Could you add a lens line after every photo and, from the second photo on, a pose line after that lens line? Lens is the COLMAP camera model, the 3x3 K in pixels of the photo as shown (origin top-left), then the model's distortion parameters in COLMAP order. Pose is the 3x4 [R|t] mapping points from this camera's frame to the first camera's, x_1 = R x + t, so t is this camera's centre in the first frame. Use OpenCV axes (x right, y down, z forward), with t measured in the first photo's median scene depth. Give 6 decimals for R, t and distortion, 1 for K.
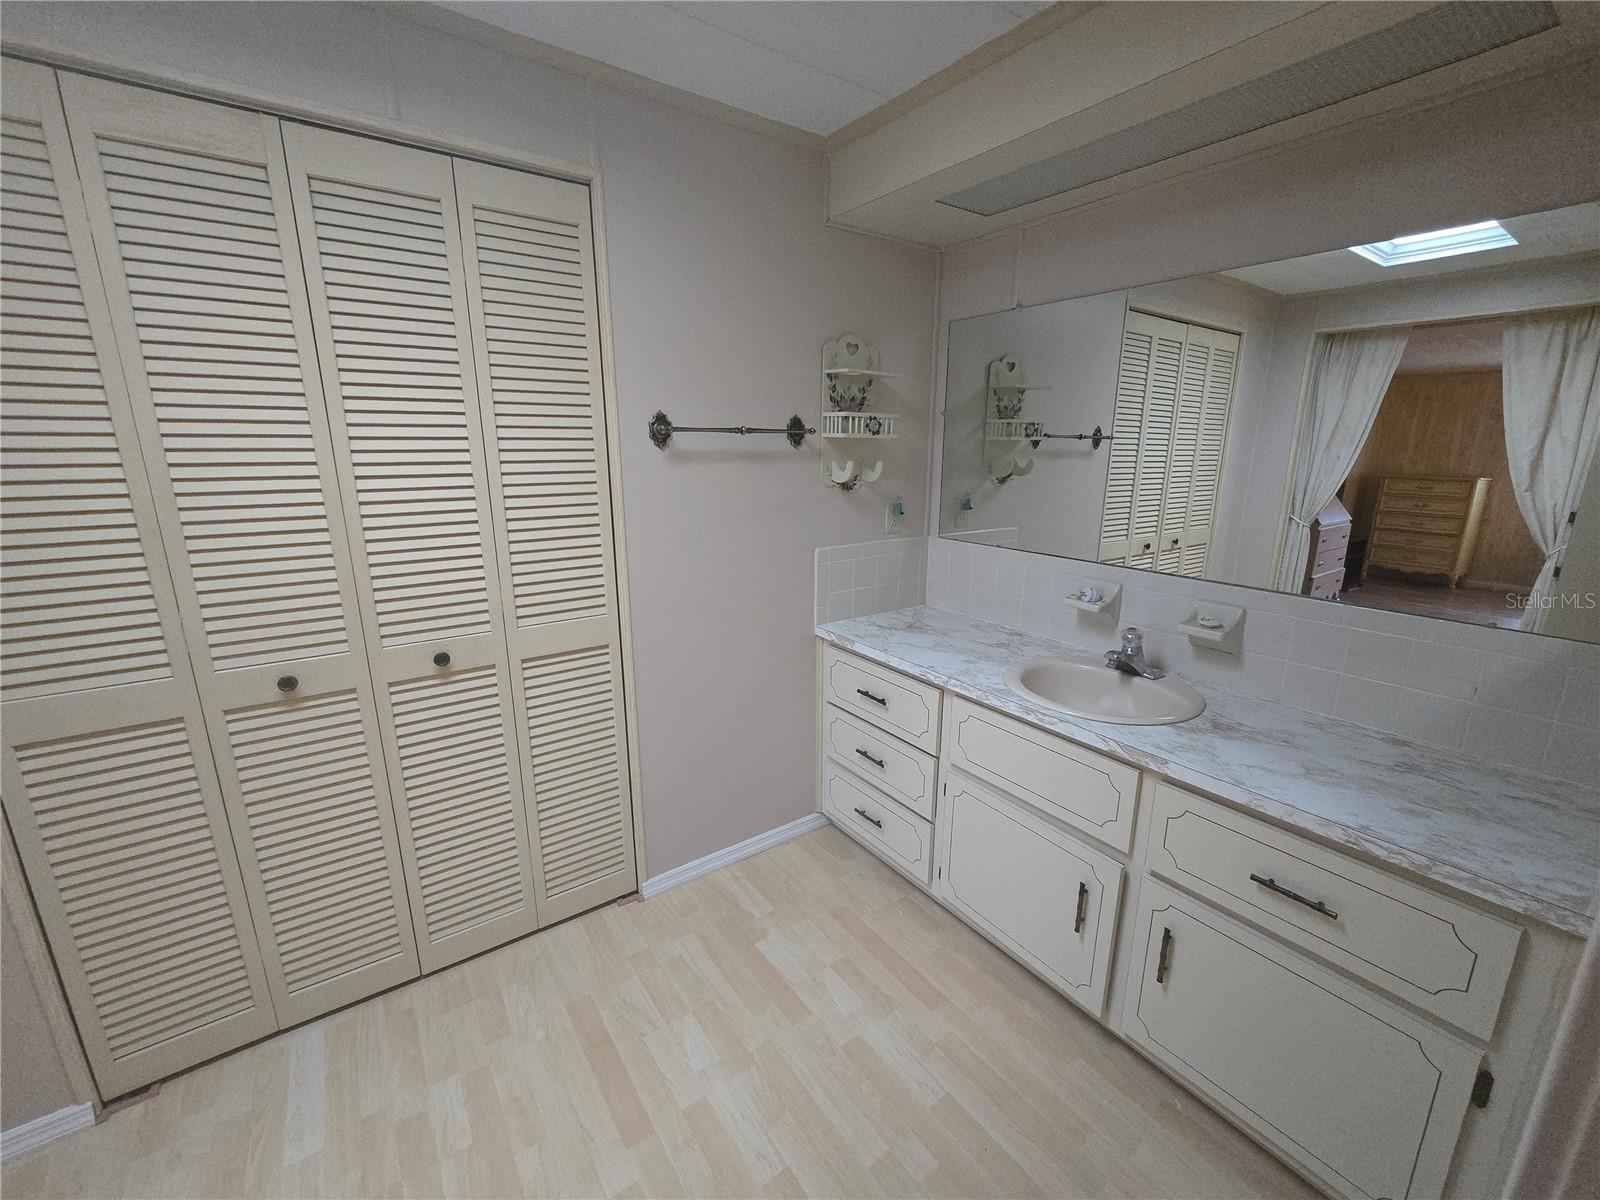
lens RADIAL K [[651.9, 0, 802.3], [0, 651.9, 598.4], [0, 0, 1]] dist [-0.005857, 0.001301]
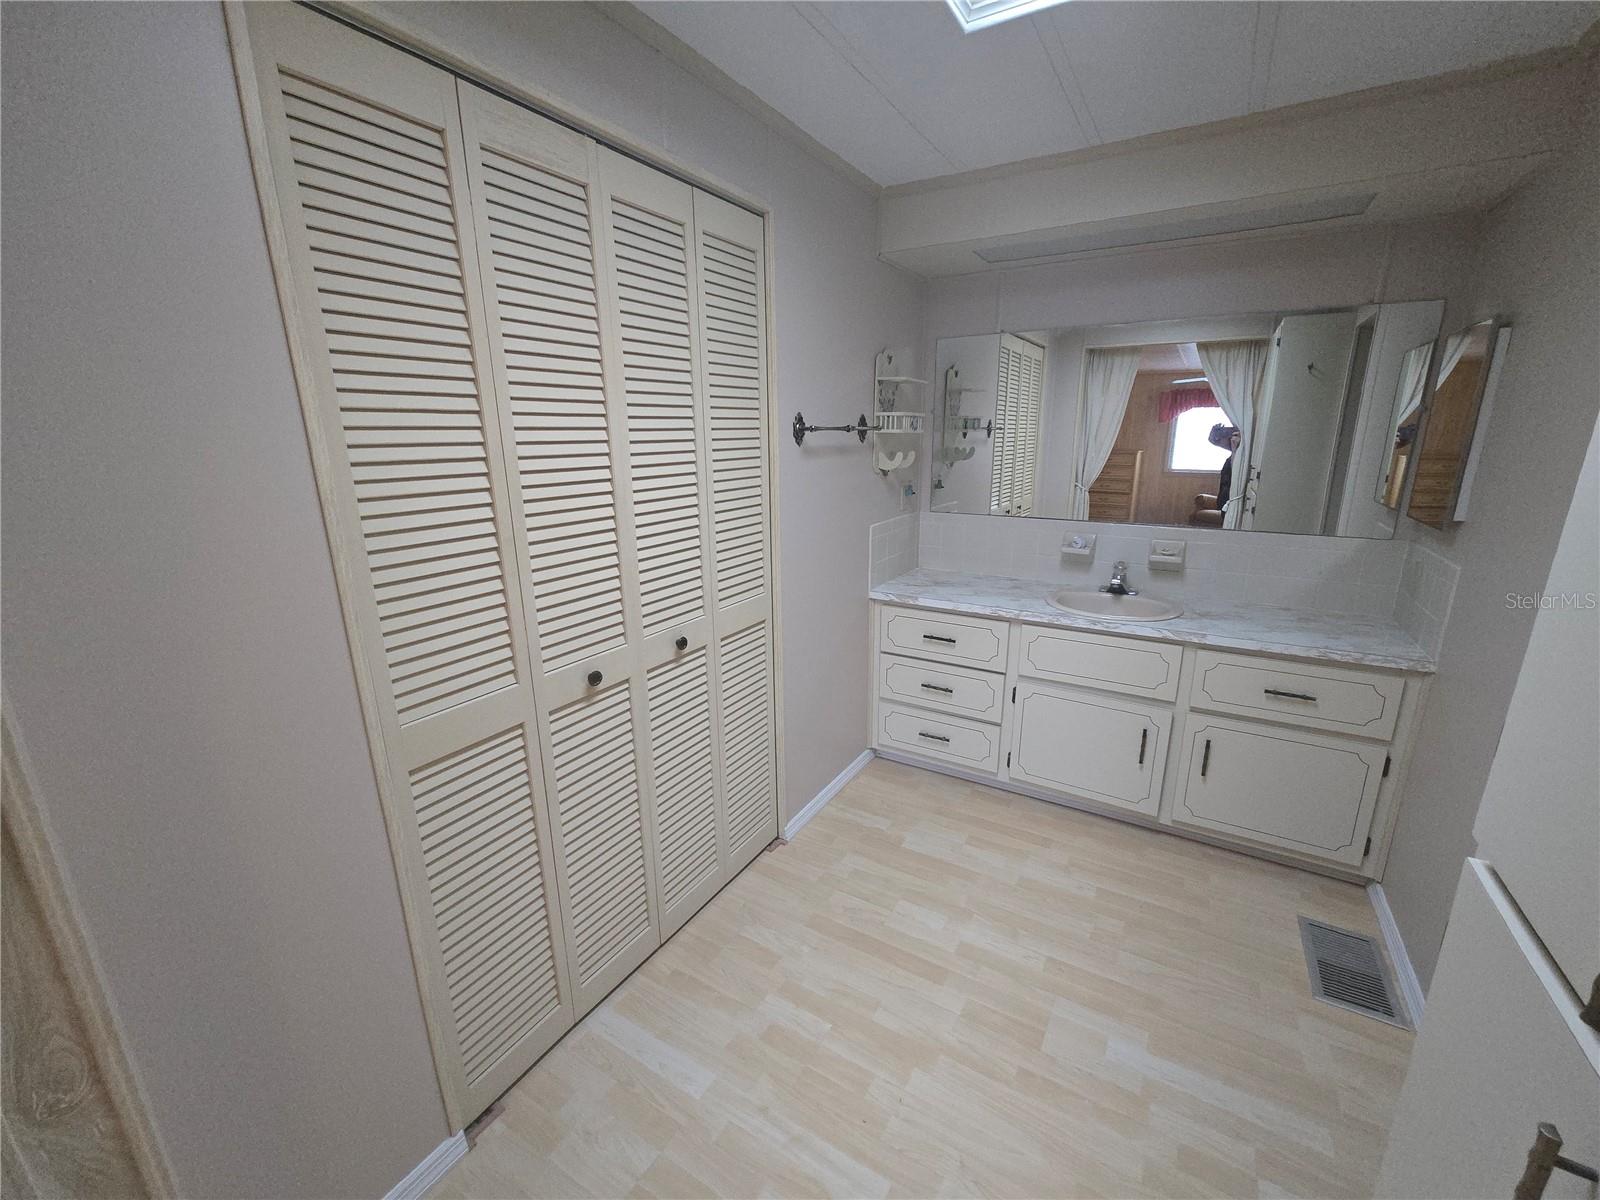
lens RADIAL K [[651.9, 0, 802.1], [0, 651.9, 600.7], [0, 0, 1]] dist [-0.005857, 0.001301]
pose [[0.919339, -0.111855, 0.377233, -0.692709], [0.104404, 0.993722, 0.040213, -0.000901], [-0.379363, 0.002415, 0.925245, -0.076968]]
